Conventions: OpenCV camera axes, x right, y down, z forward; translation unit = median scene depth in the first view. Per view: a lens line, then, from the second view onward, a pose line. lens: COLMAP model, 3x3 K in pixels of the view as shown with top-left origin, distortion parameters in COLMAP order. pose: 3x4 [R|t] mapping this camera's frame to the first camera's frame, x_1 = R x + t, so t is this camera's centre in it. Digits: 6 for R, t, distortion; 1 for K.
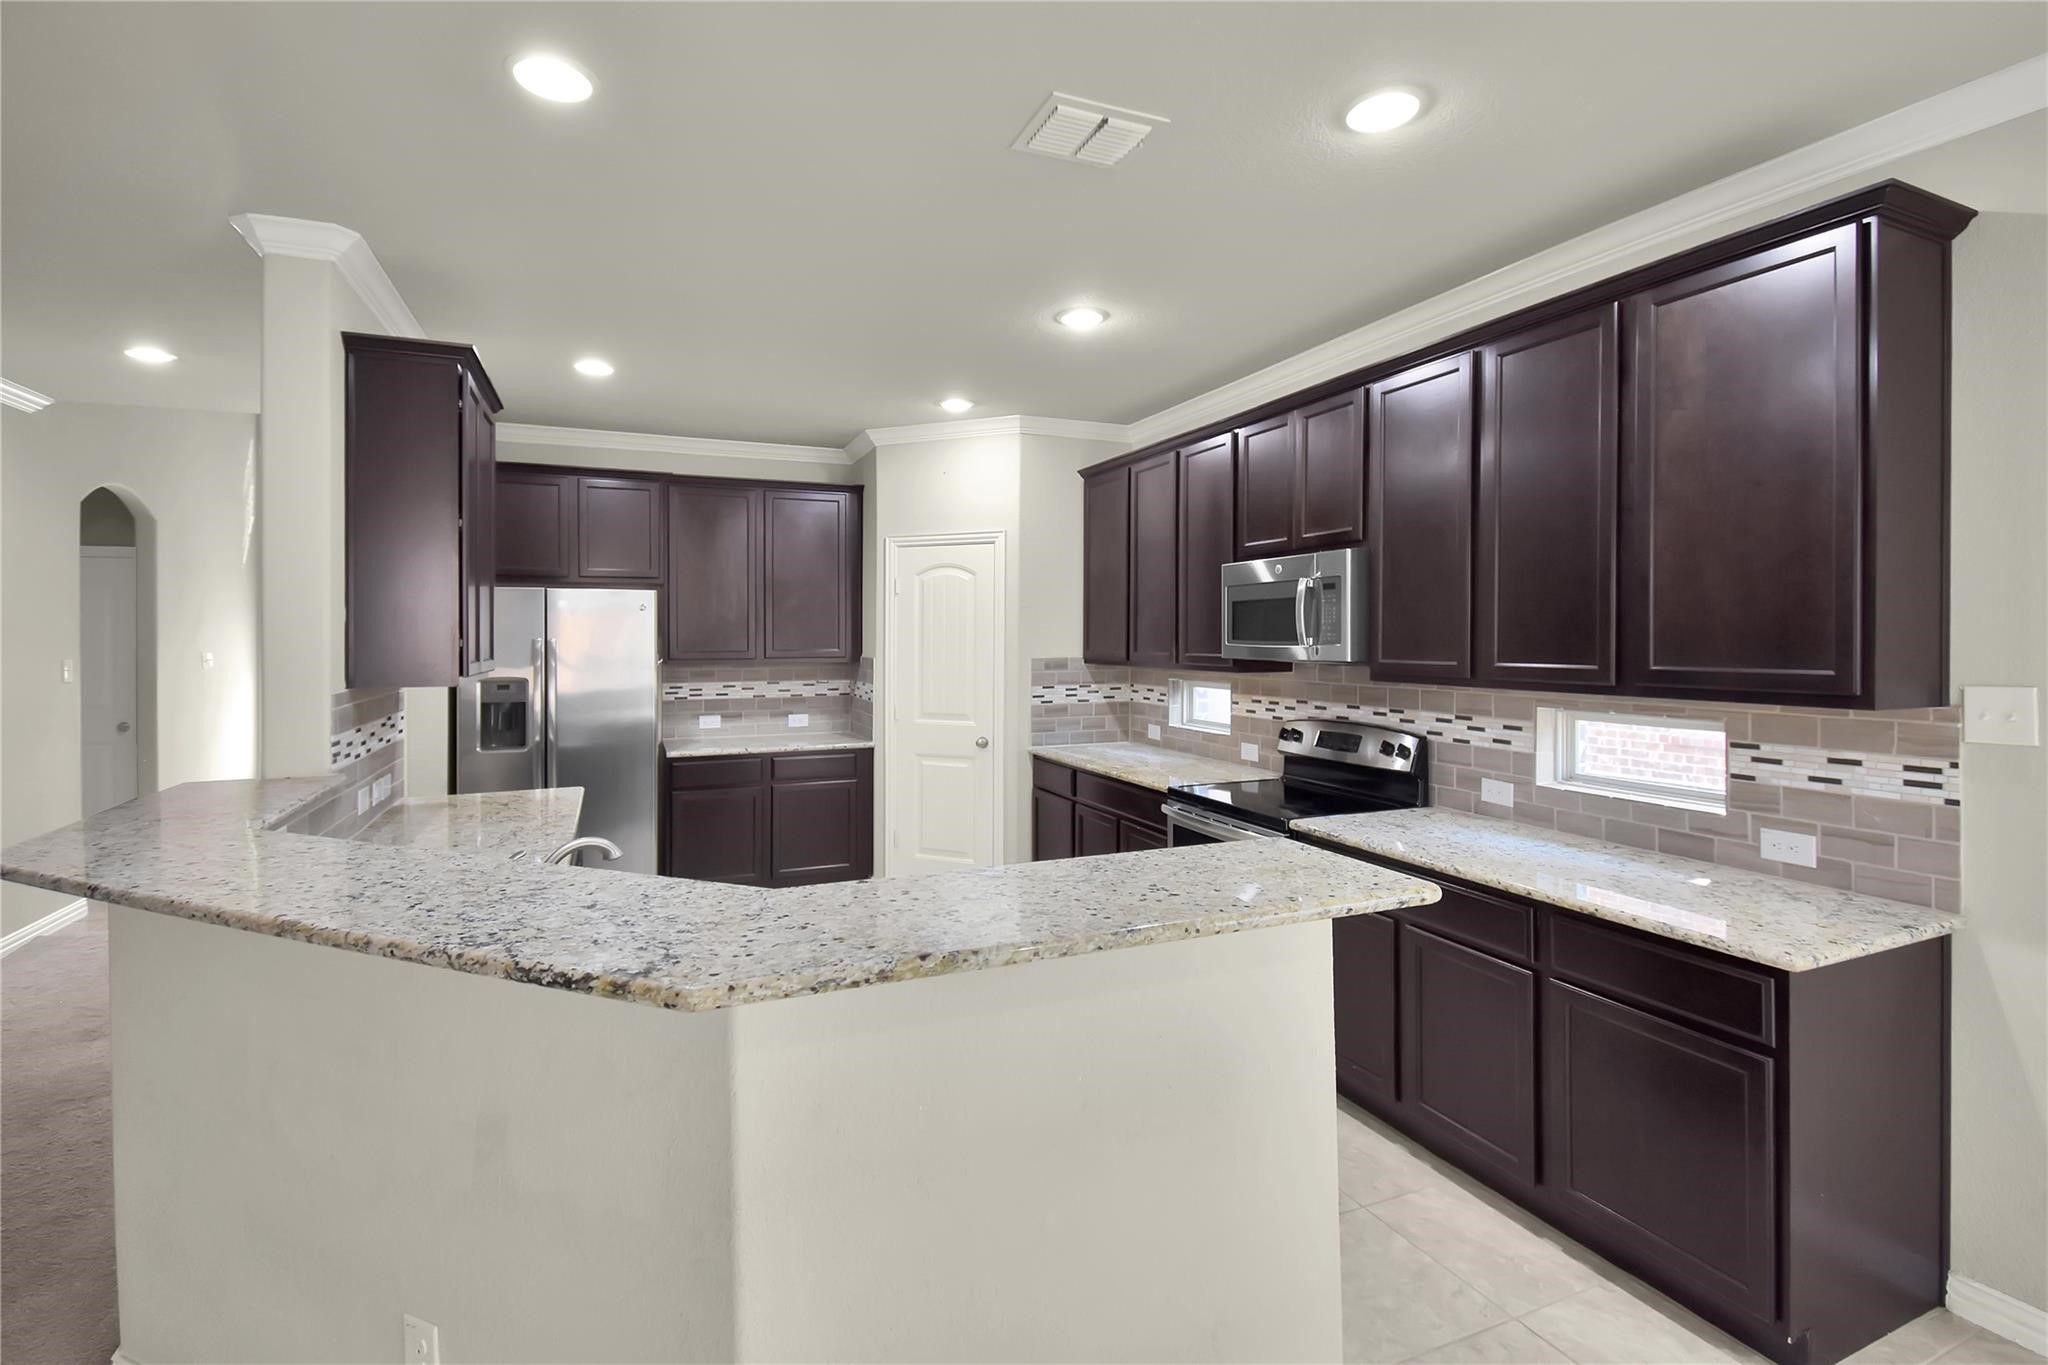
lens RADIAL K [[936.9, 0, 1044.1], [0, 936.9, 638.3], [0, 0, 1]] dist [-0.005835, -0.010001]
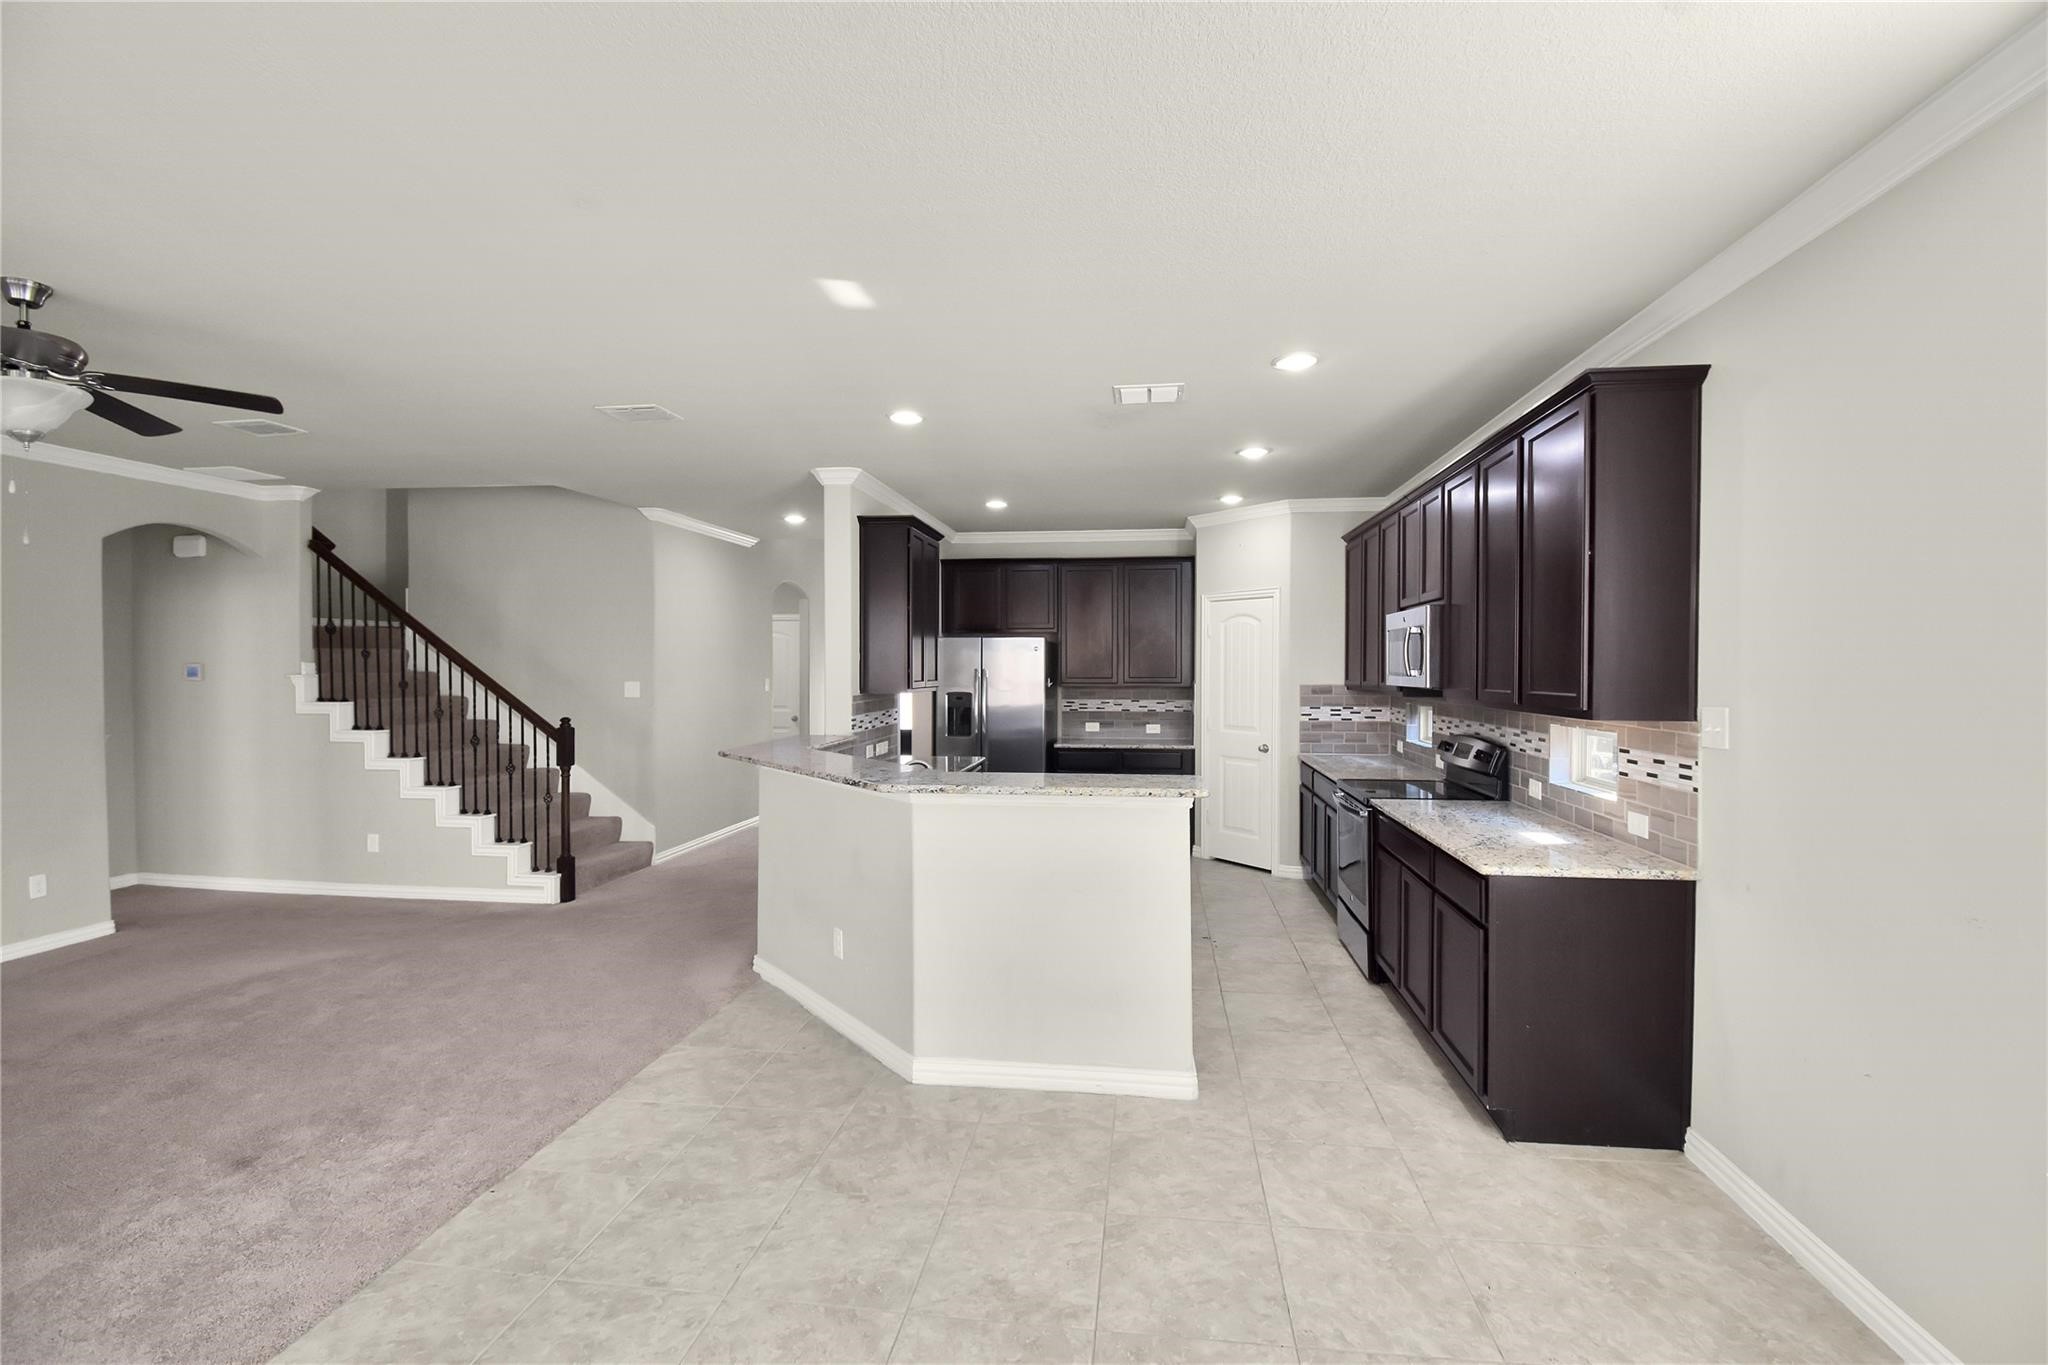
lens RADIAL K [[936.9, 0, 1058.9], [0, 936.9, 678.6], [0, 0, 1]] dist [-0.005835, -0.010001]
pose [[0.861769, 0.009264, -0.507216, 0.397398], [-0.004161, 0.999929, 0.011192, -0.000867], [0.507283, -0.007535, 0.861746, -0.321338]]
